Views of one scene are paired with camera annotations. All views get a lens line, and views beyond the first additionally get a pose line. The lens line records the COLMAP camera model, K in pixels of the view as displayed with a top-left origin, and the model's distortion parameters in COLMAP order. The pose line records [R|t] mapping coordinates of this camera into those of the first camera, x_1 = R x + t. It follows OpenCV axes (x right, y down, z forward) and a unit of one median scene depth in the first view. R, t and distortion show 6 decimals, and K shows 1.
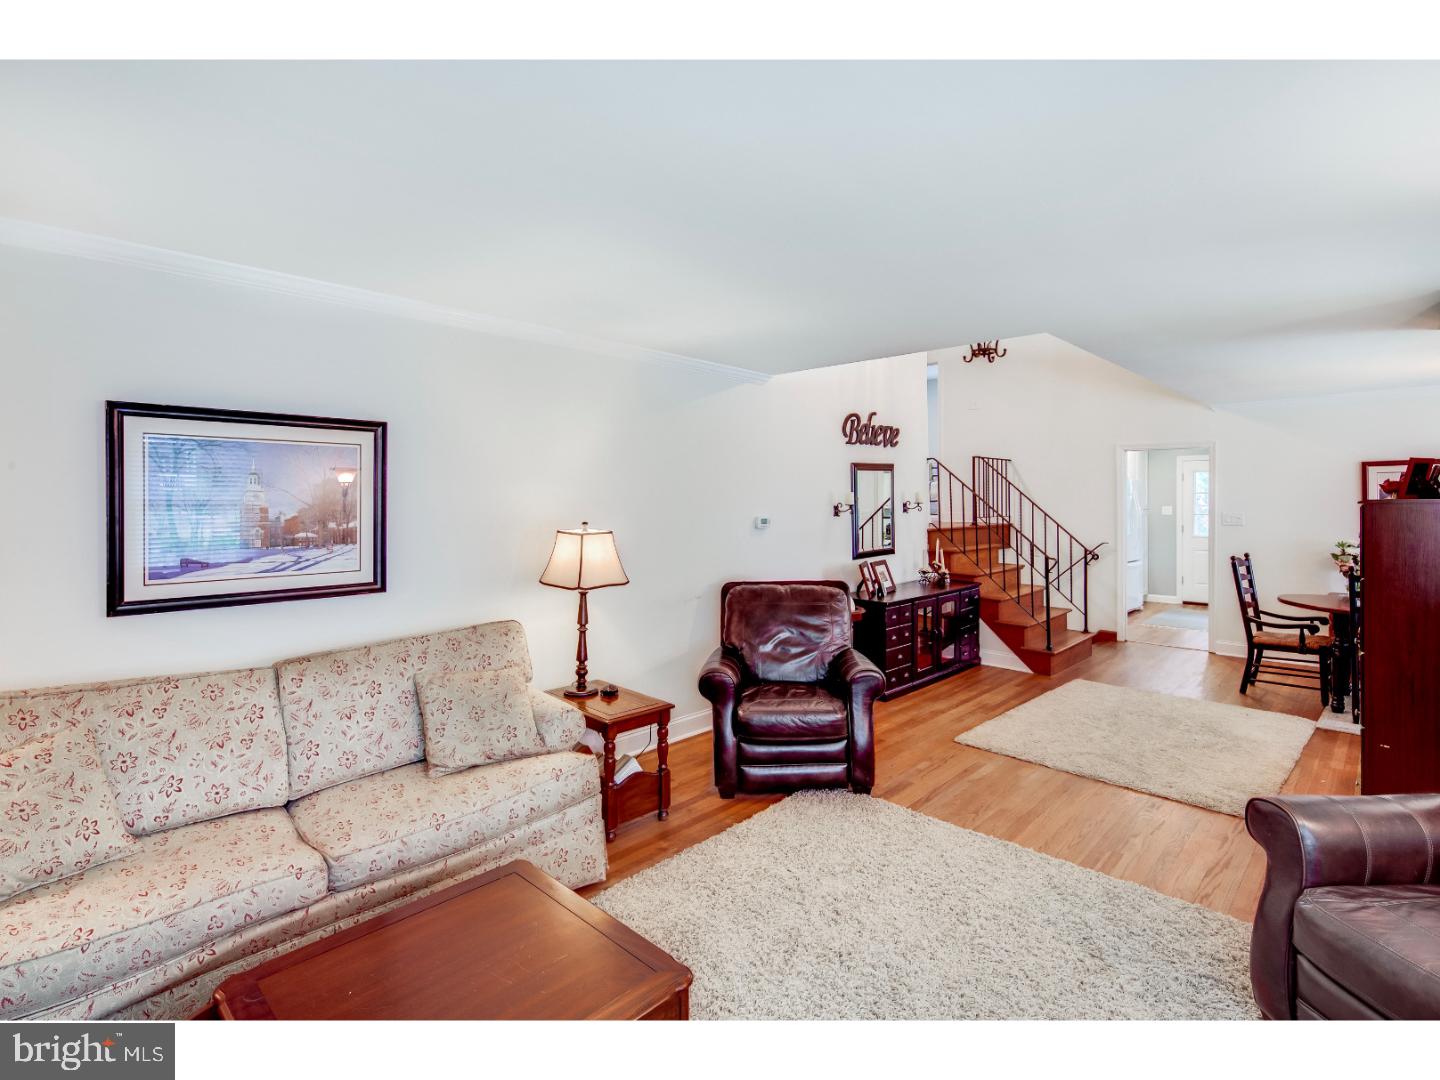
lens RADIAL K [[700.1, 0, 718.2], [0, 700.1, 495.9], [0, 0, 1]] dist [0.001575, -0.005390]
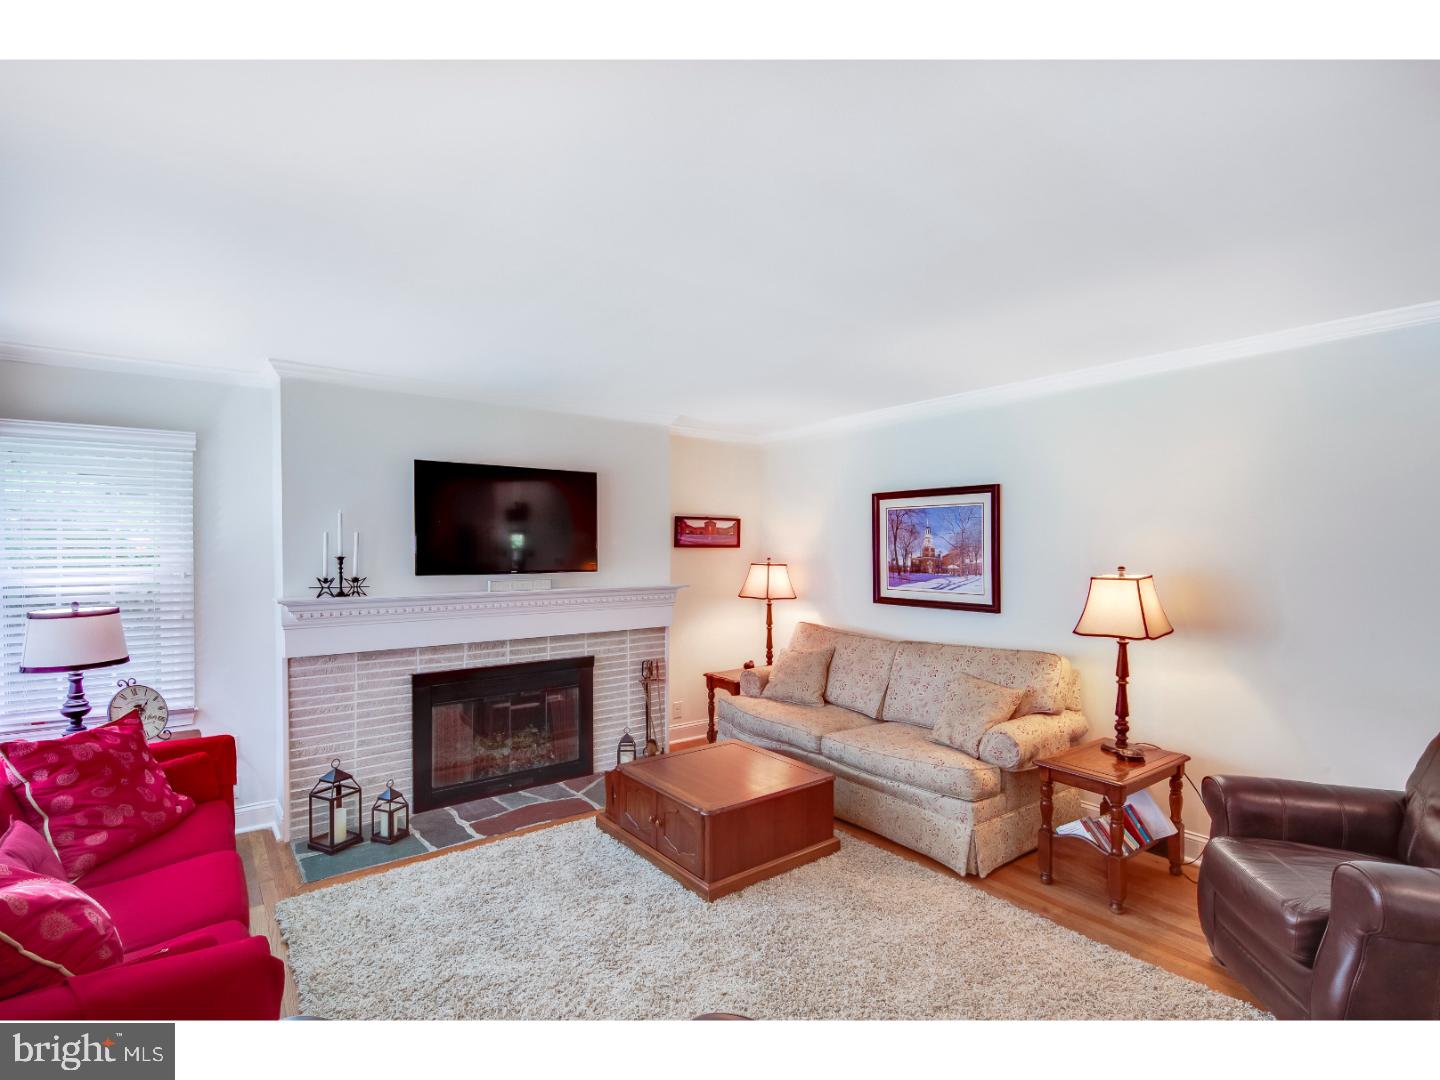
lens RADIAL K [[694.4, 0, 722.3], [0, 694.4, 554.7], [0, 0, 1]] dist [-0.002802, -0.000806]
pose [[-0.161160, 0.019294, -0.986740, 0.927098], [0.015583, 0.999734, 0.017003, -0.003180], [0.986805, -0.012636, -0.161417, 0.730990]]
